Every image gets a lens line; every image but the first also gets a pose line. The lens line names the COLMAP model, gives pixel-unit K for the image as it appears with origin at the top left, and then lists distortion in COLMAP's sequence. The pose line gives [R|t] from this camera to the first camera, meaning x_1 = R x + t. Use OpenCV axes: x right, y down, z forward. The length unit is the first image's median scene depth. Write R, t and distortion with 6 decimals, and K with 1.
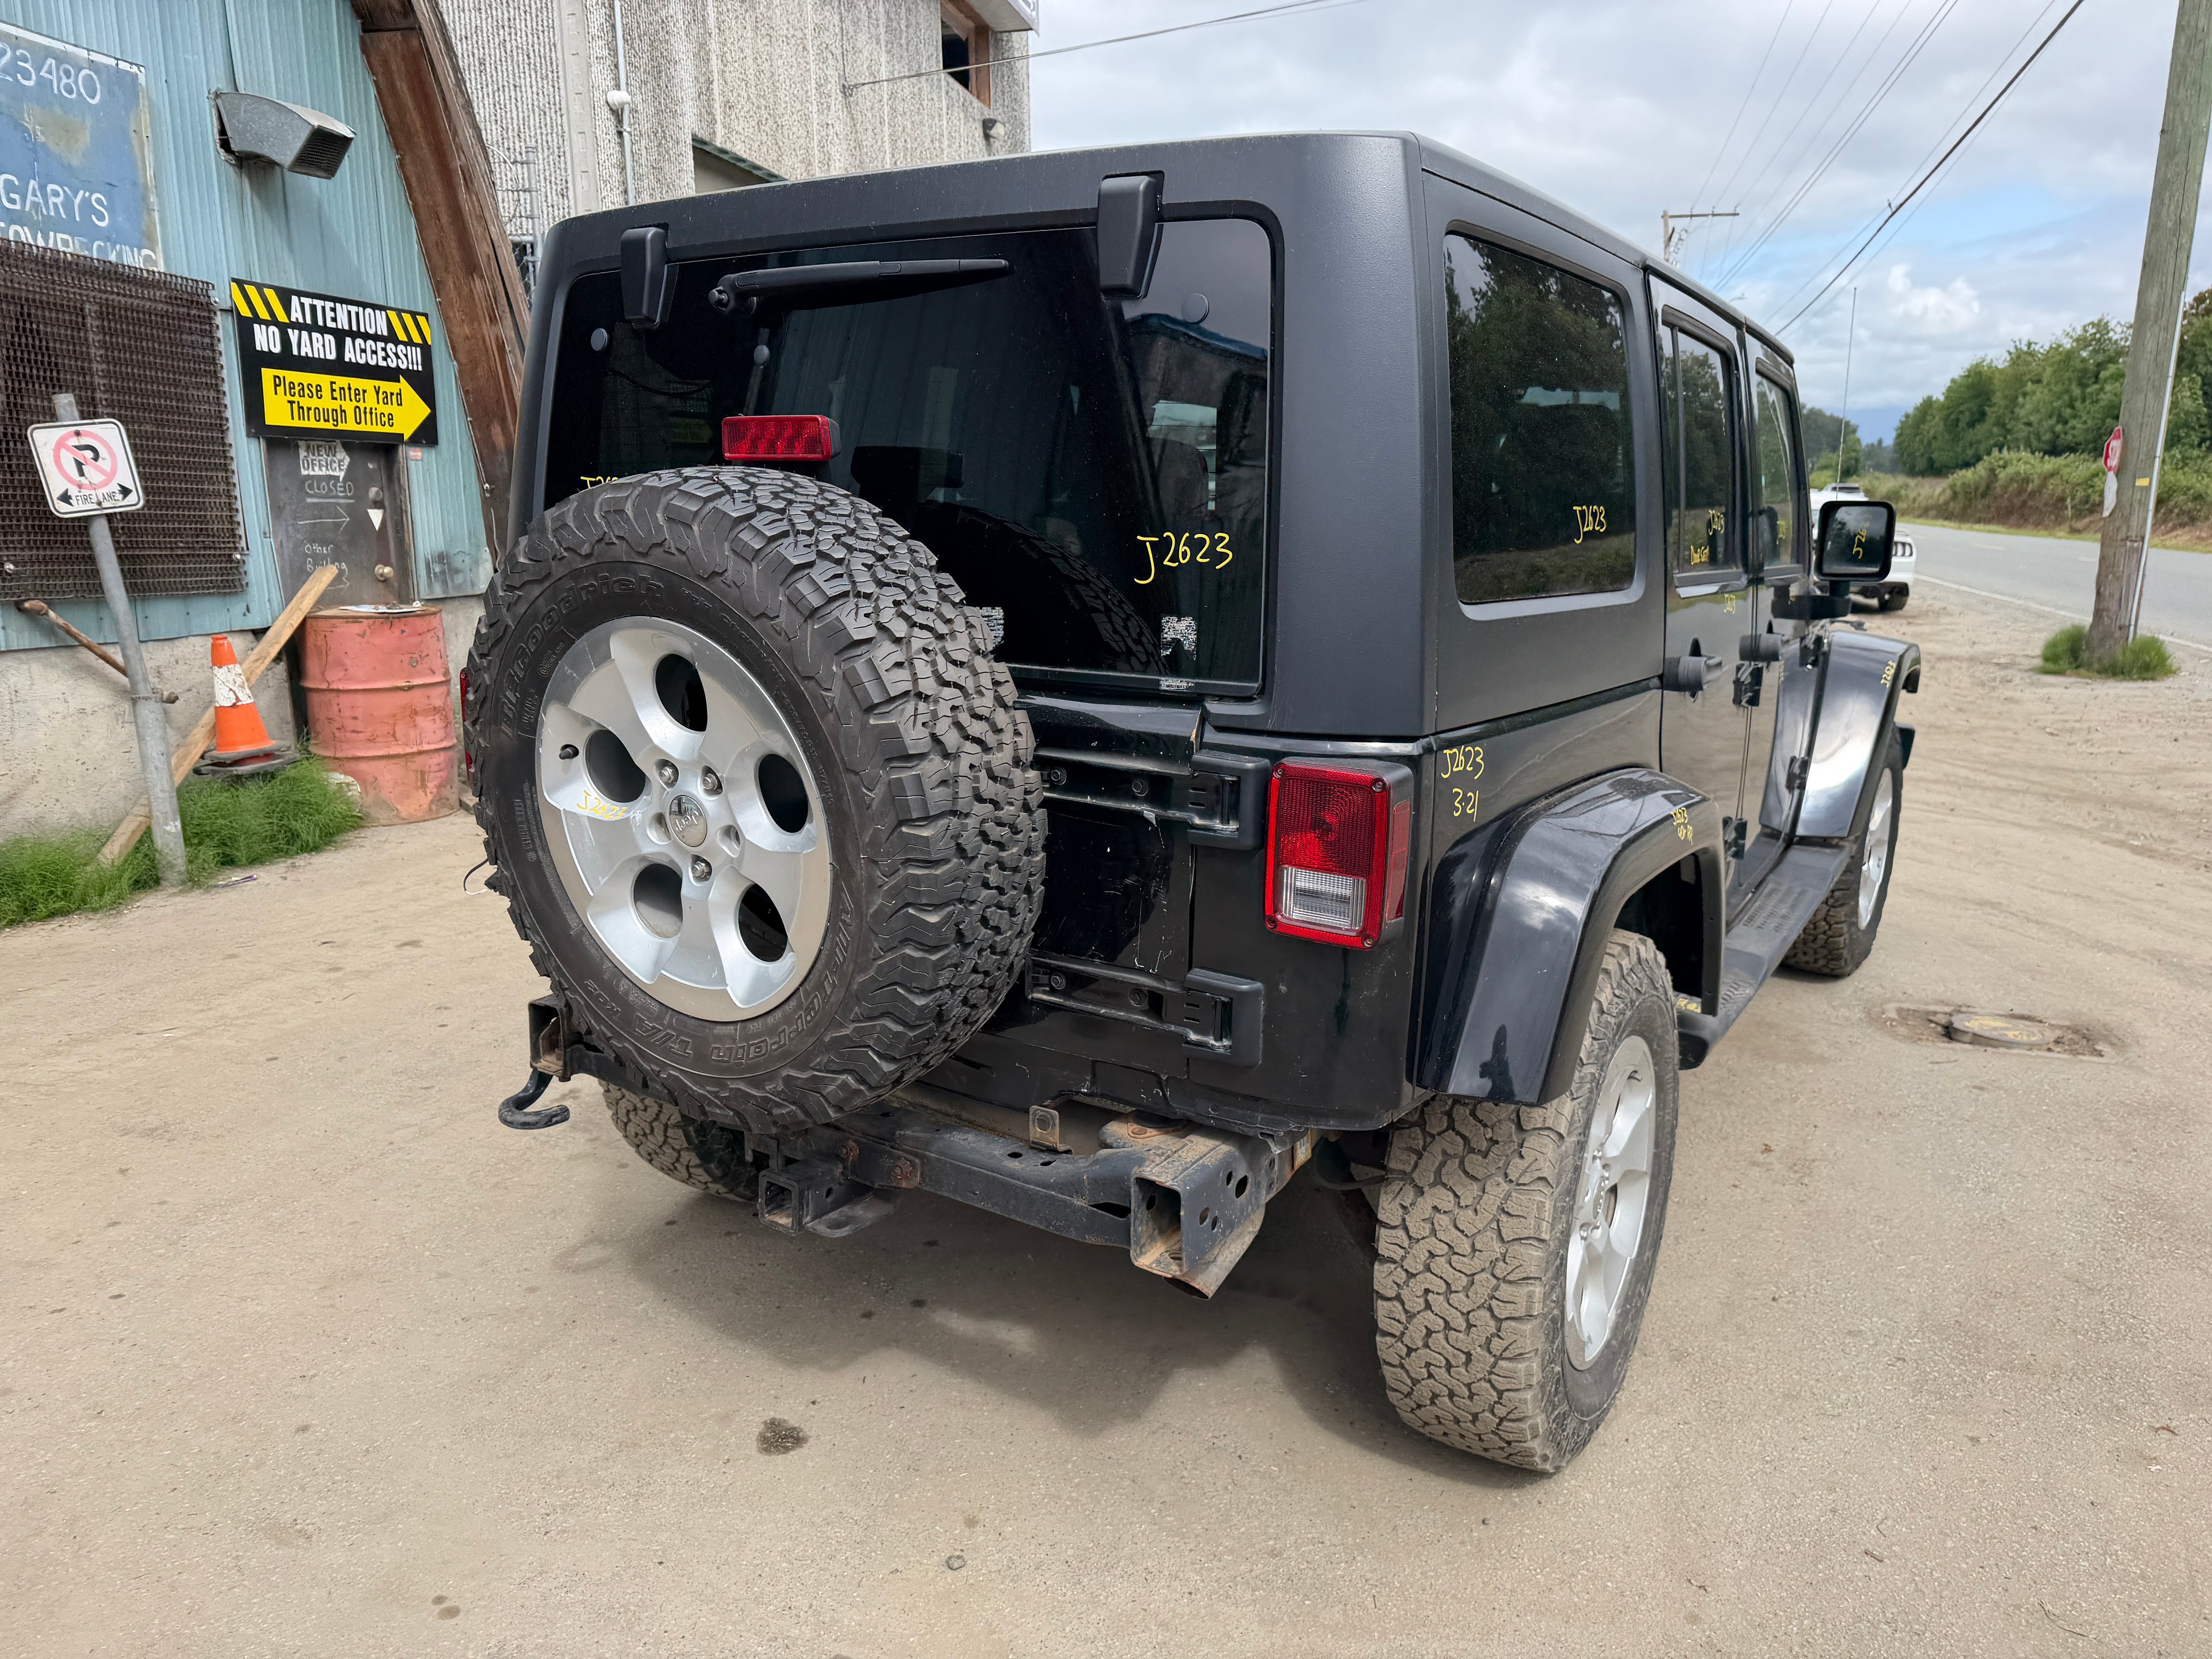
lens RADIAL K [[1560.5, 0, 1121.1], [0, 1560.5, 829.7], [0, 0, 1]] dist [0.038526, -0.048364]
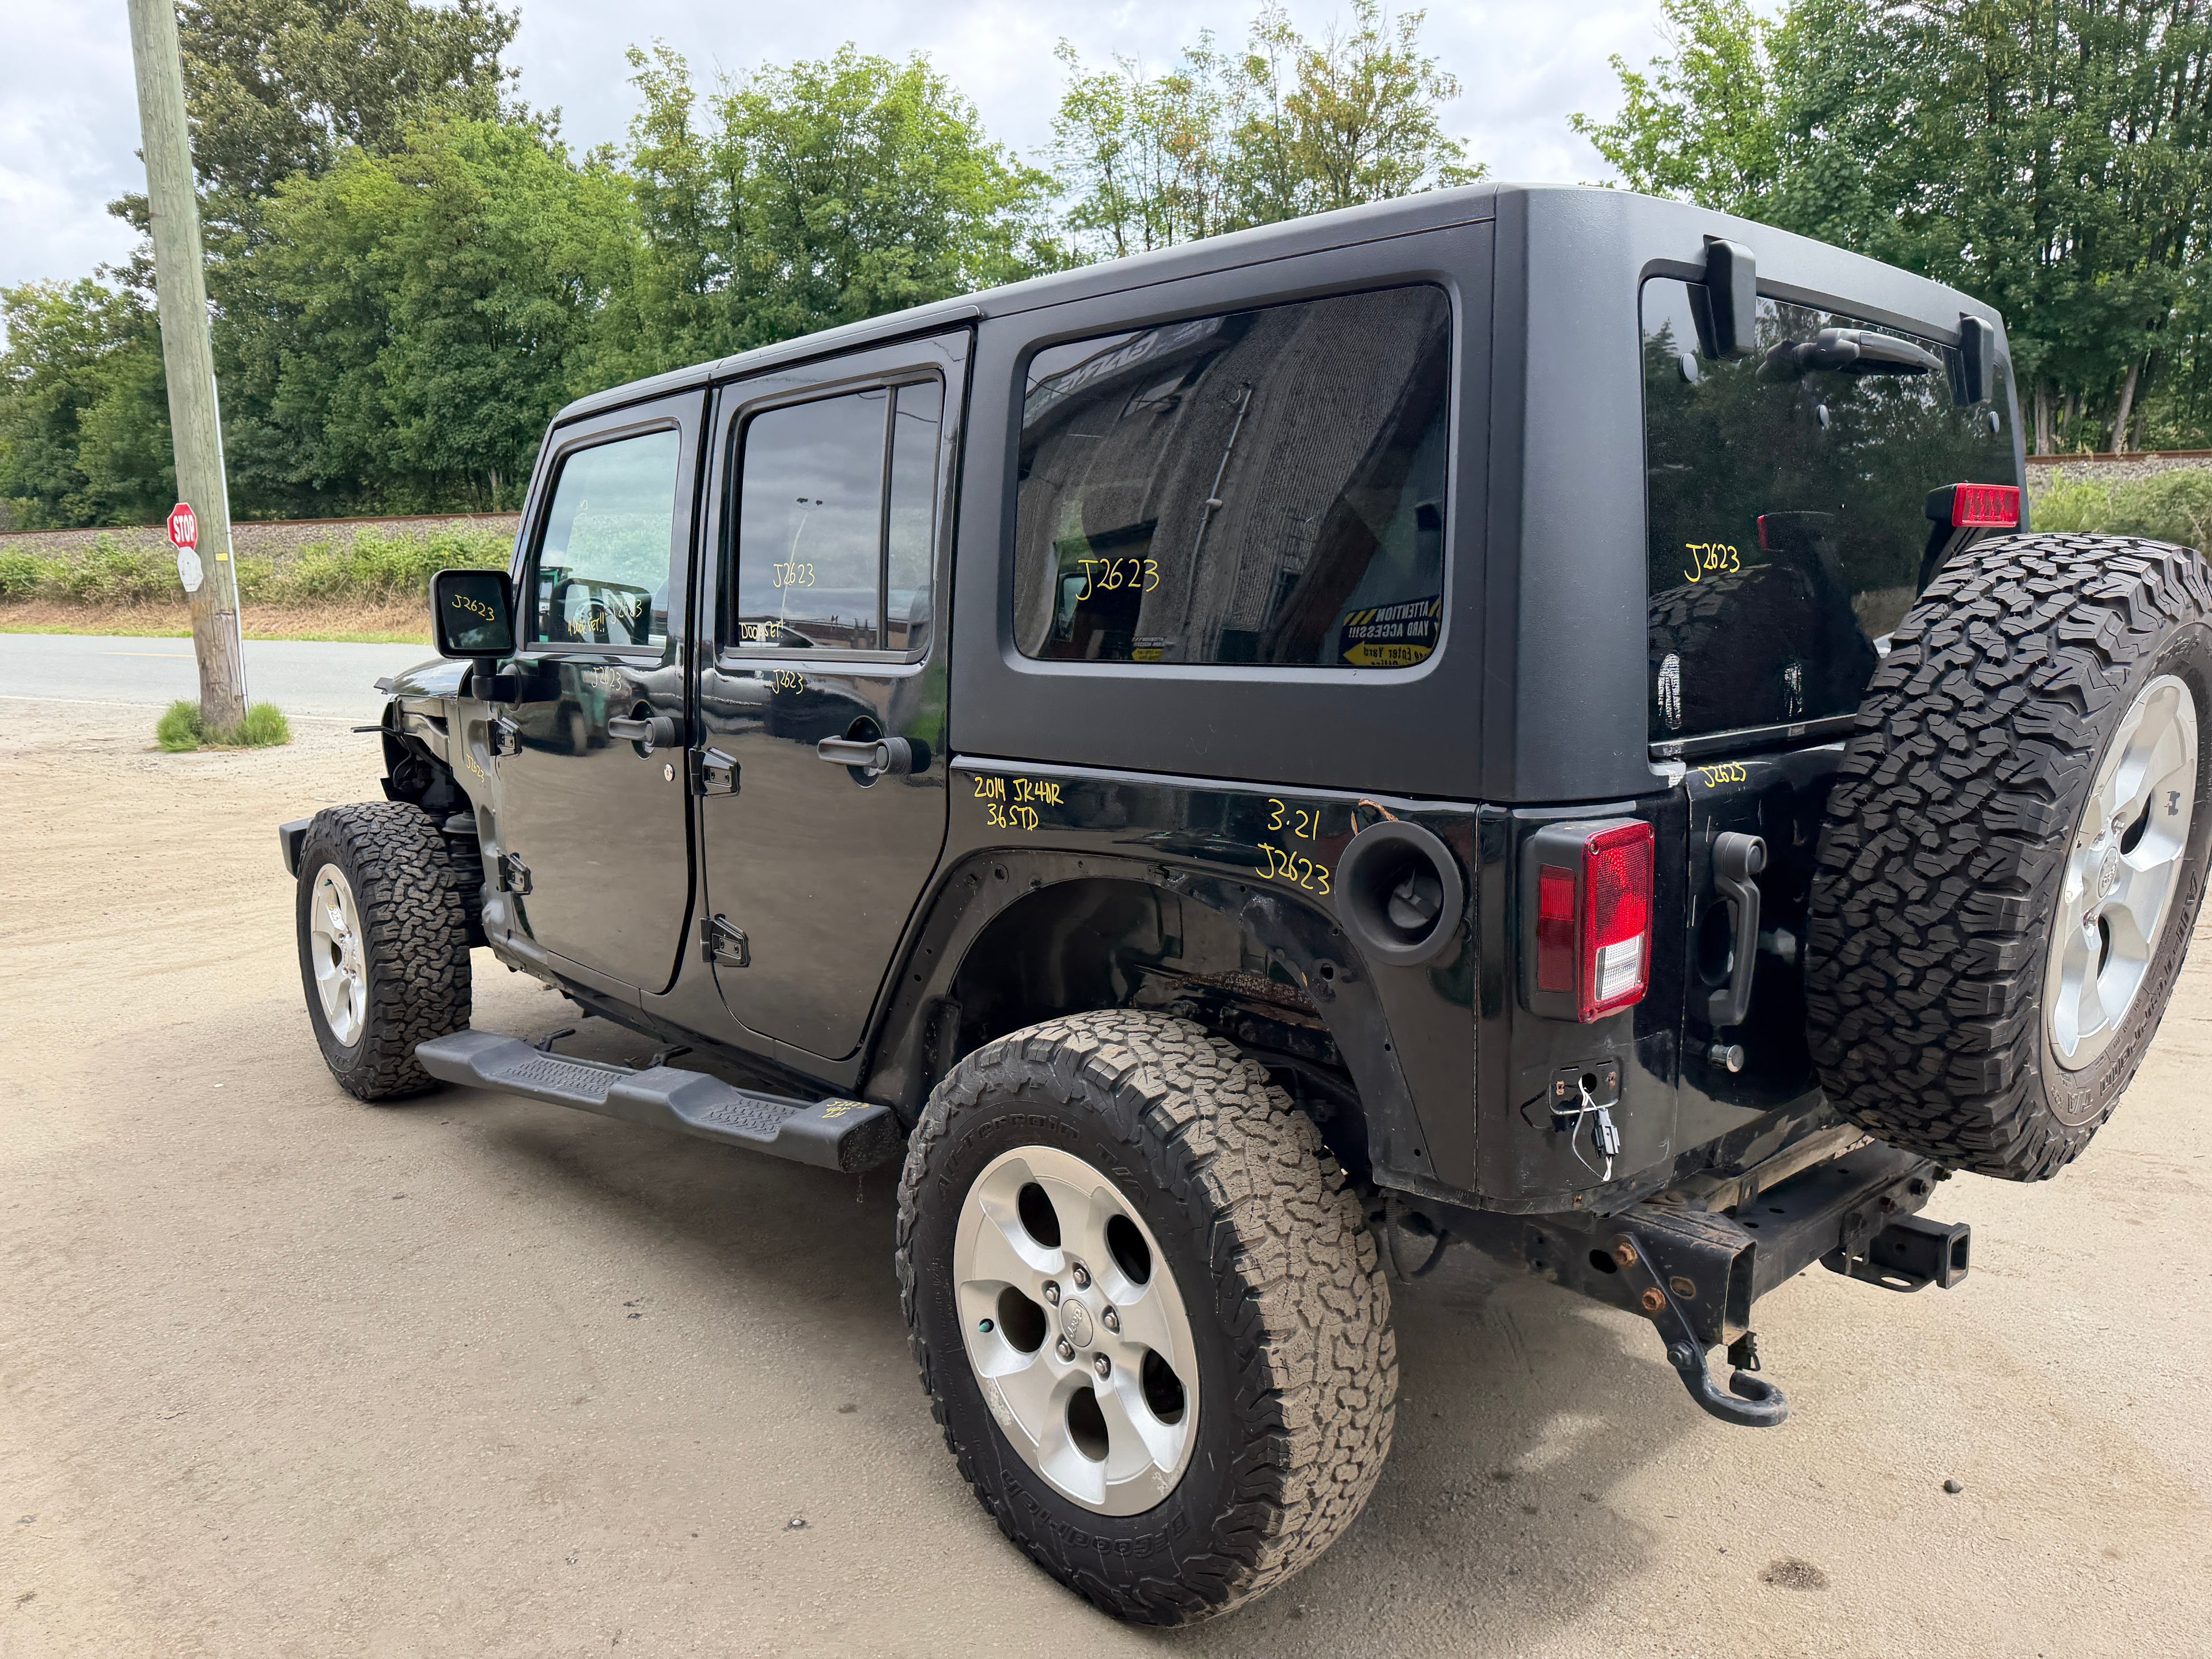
lens RADIAL K [[1560.5, 0, 1118.3], [0, 1560.5, 833.1], [0, 0, 1]] dist [0.038526, -0.048364]
pose [[0.257122, -0.173587, 0.950661, -0.418977], [0.216071, 0.969157, 0.118525, -0.086368], [-0.941914, 0.174935, 0.286698, 0.388330]]
